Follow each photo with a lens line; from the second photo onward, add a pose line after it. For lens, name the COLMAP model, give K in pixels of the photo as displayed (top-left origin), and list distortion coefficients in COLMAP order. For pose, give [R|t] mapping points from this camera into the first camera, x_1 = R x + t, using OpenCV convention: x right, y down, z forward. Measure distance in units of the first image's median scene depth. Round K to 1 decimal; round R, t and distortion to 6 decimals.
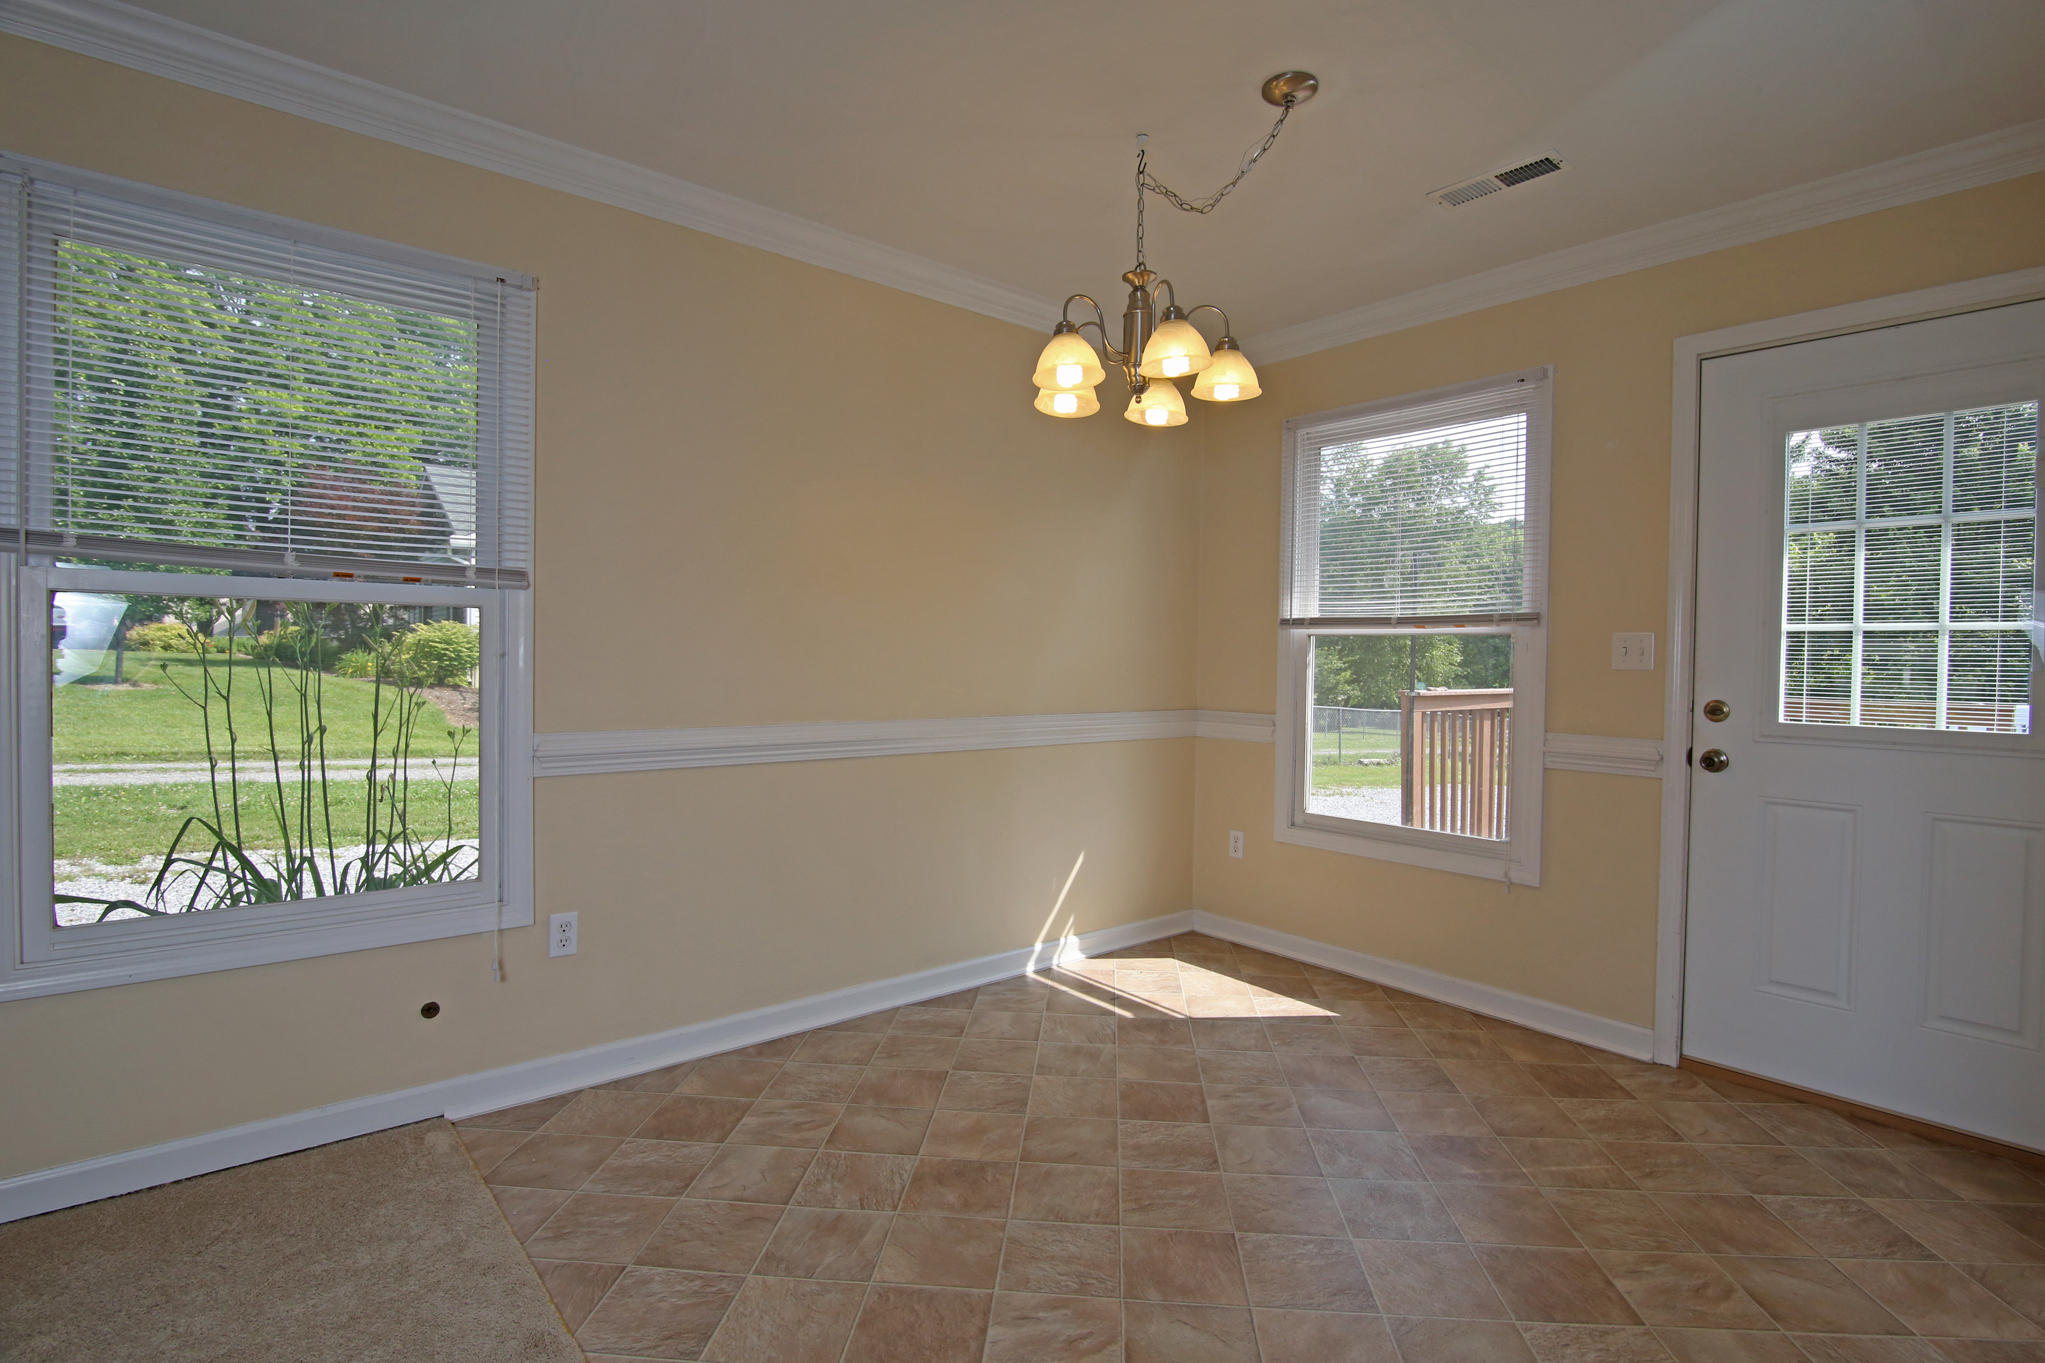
lens RADIAL K [[994.5, 0, 1022.3], [0, 994.5, 671.8], [0, 0, 1]] dist [-0.017362, 0.000100]
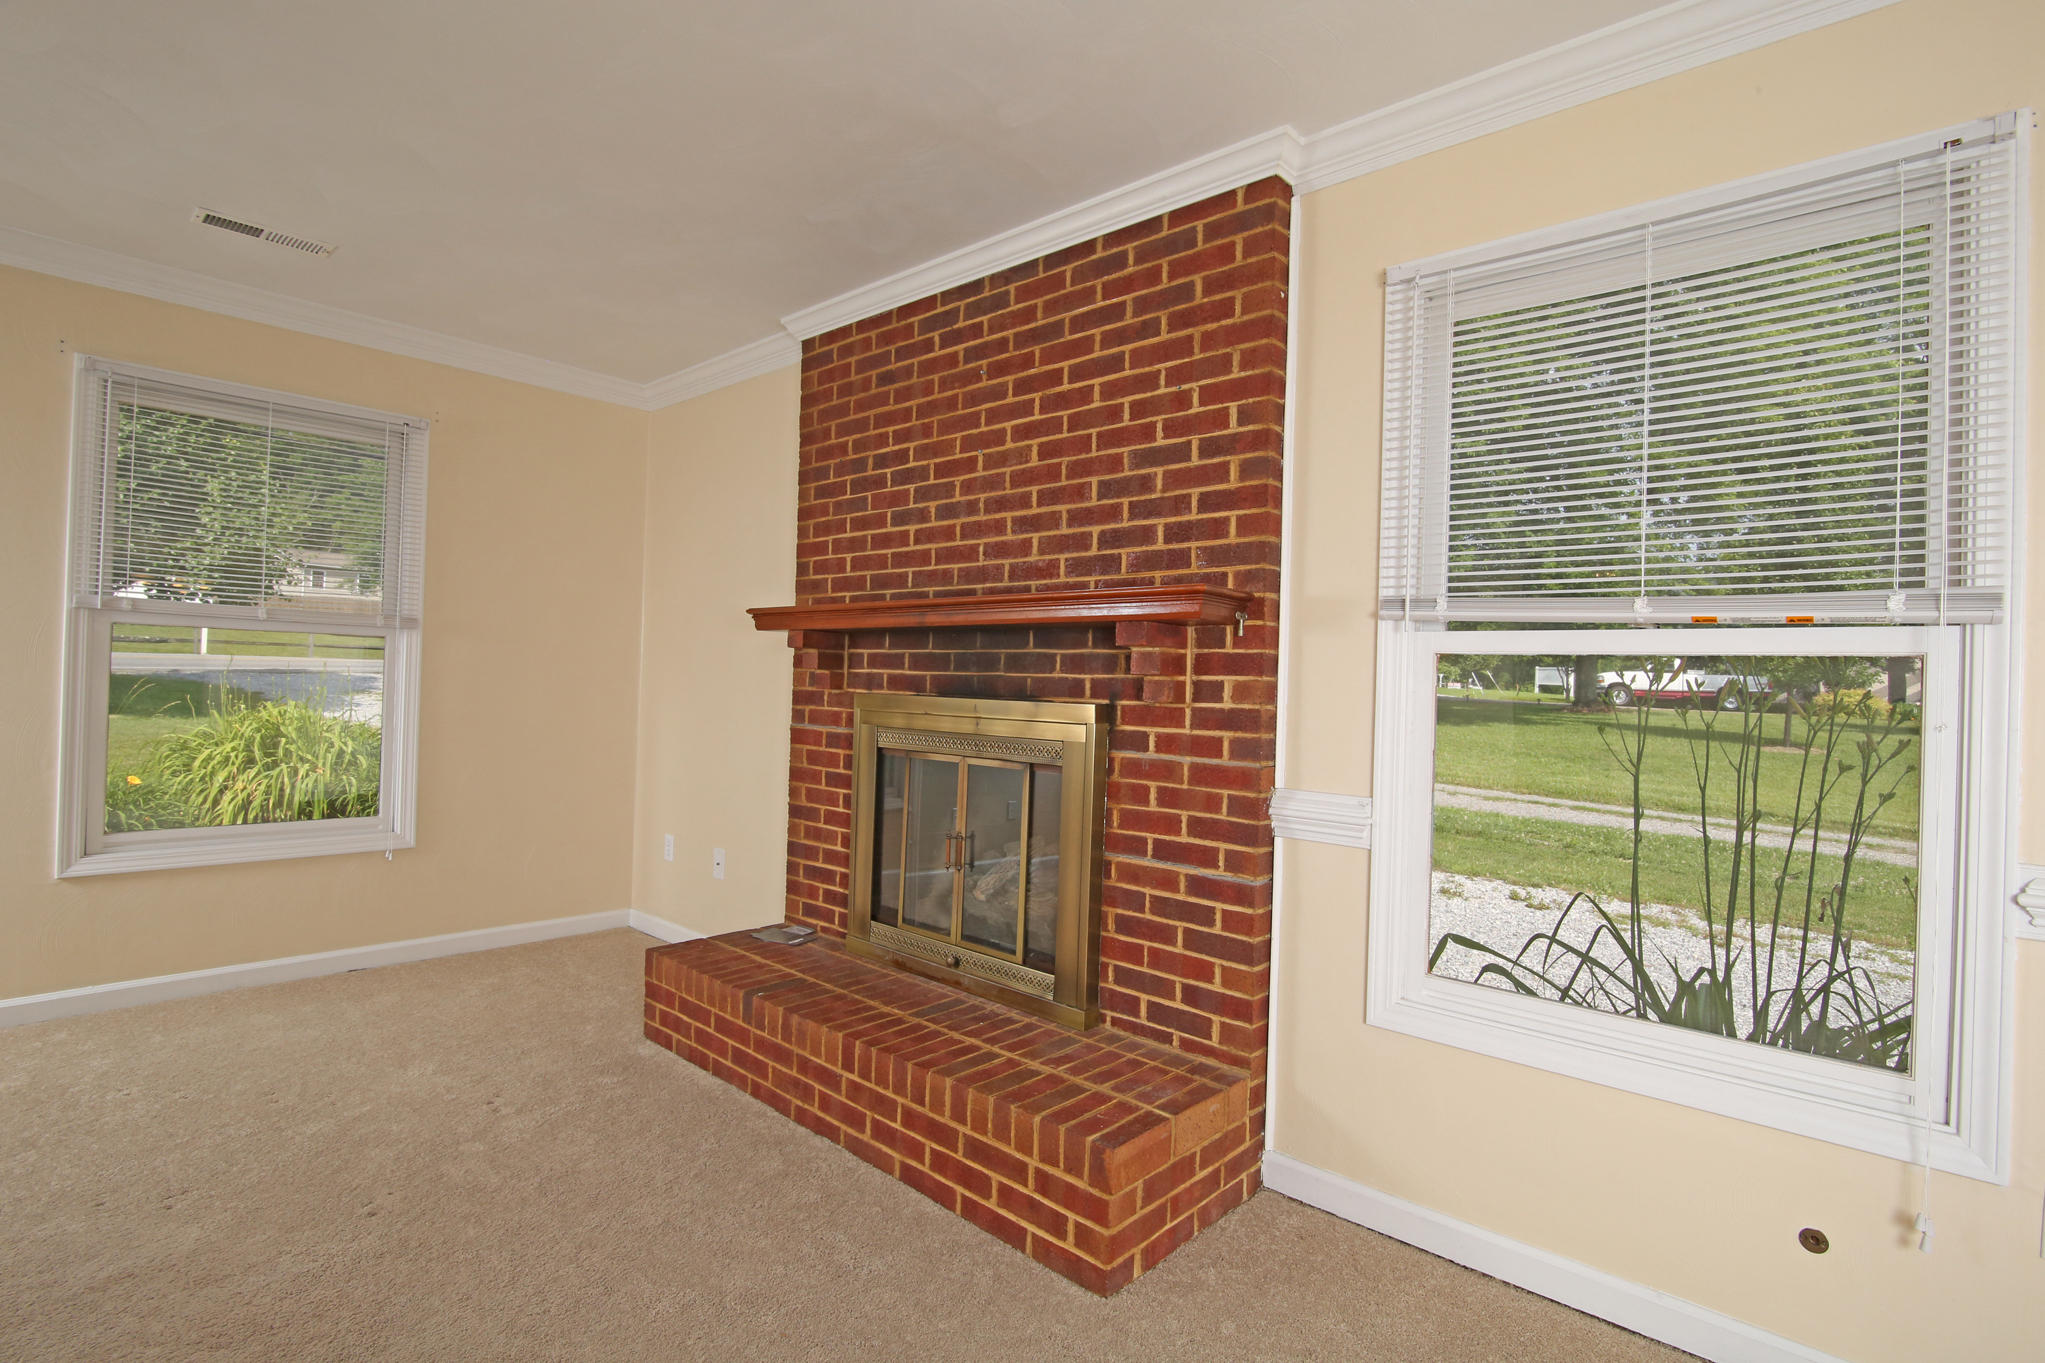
lens RADIAL K [[989.3, 0, 1026.1], [0, 989.3, 677.2], [0, 0, 1]] dist [-0.019477, 0.000077]
pose [[0.135676, -0.017170, -0.990605, 0.003847], [-0.044243, 0.998747, -0.023371, -0.010224], [0.989765, 0.046998, 0.134746, 0.339113]]
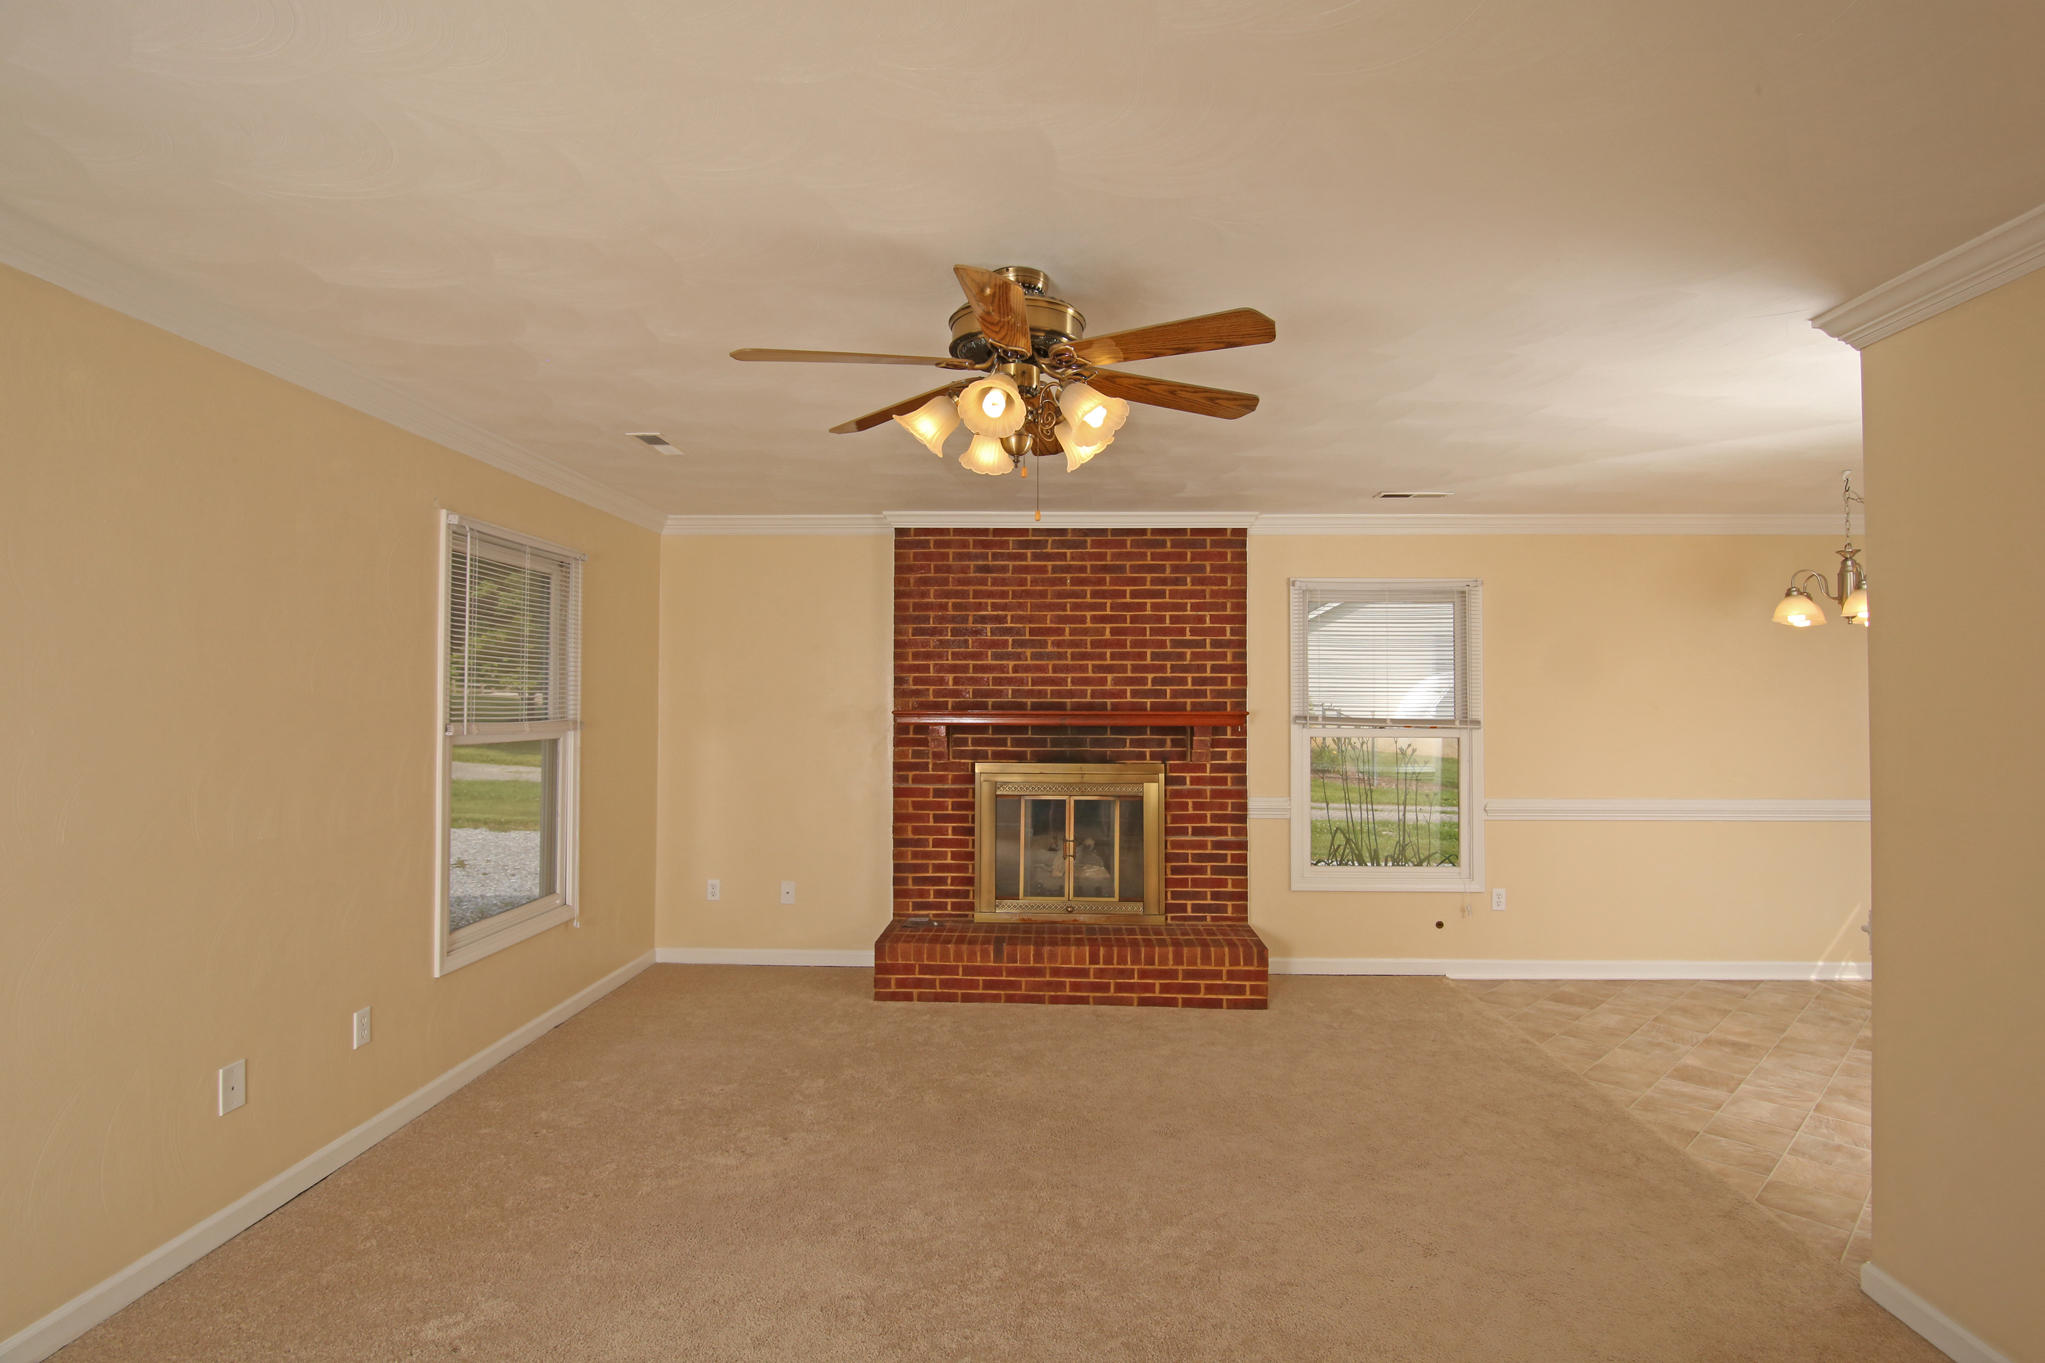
lens RADIAL K [[989.3, 0, 1026.1], [0, 989.3, 677.2], [0, 0, 1]] dist [-0.019477, 0.000077]
pose [[0.742131, -0.028654, -0.669642, 0.187173], [-0.003512, 0.998906, -0.046635, -0.094922], [0.670245, 0.036961, 0.741219, -1.214664]]
